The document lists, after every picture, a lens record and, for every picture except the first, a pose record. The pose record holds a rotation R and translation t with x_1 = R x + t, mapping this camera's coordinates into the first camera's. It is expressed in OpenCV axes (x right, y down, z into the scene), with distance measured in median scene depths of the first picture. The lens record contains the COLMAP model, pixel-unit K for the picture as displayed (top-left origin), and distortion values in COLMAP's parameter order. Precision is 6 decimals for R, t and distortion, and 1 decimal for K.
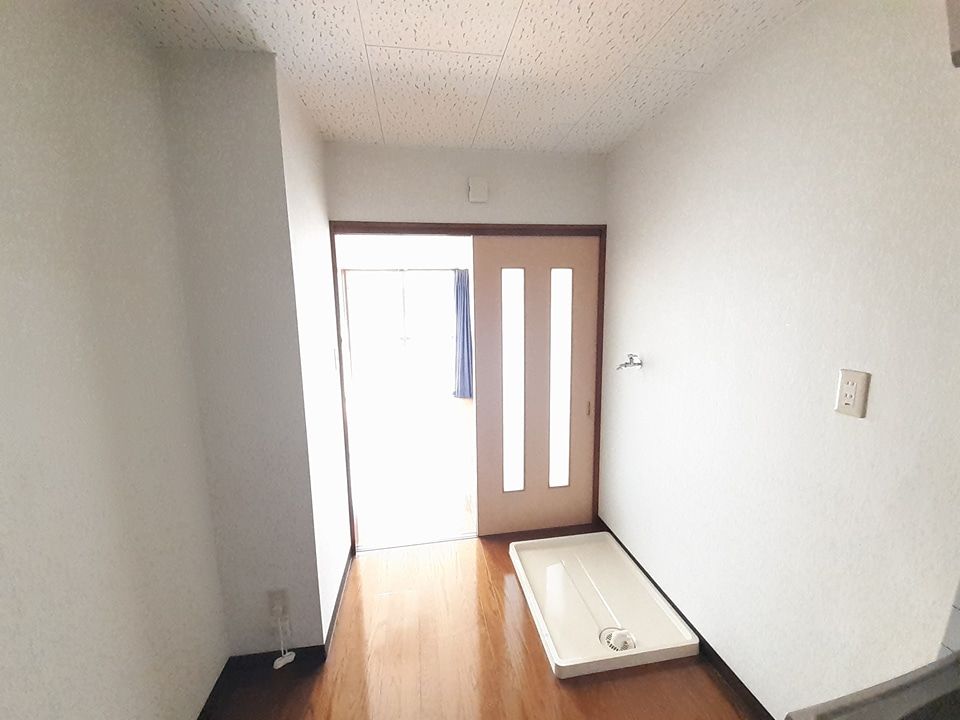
lens RADIAL K [[387.0, 0, 475.9], [0, 387.0, 361.8], [0, 0, 1]] dist [0.031416, -0.022849]
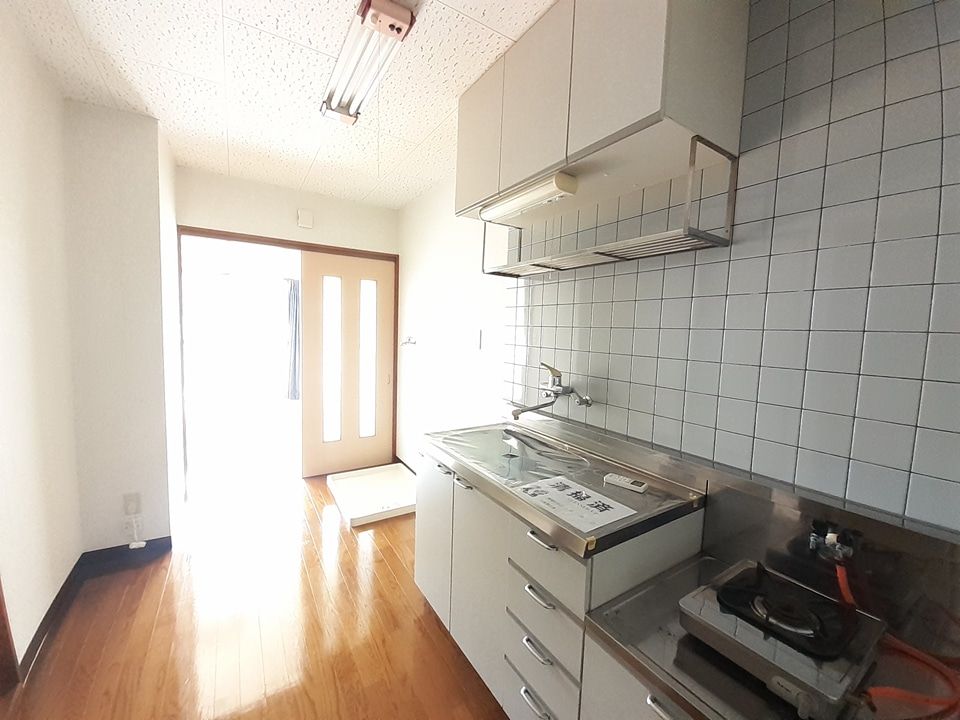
lens RADIAL K [[387.0, 0, 475.9], [0, 387.0, 361.8], [0, 0, 1]] dist [0.031416, -0.022849]
pose [[0.922464, 0.013743, 0.385838, 0.035834], [0.010078, 0.998169, -0.059648, 0.155452], [-0.385951, 0.058912, 0.920636, -0.479445]]
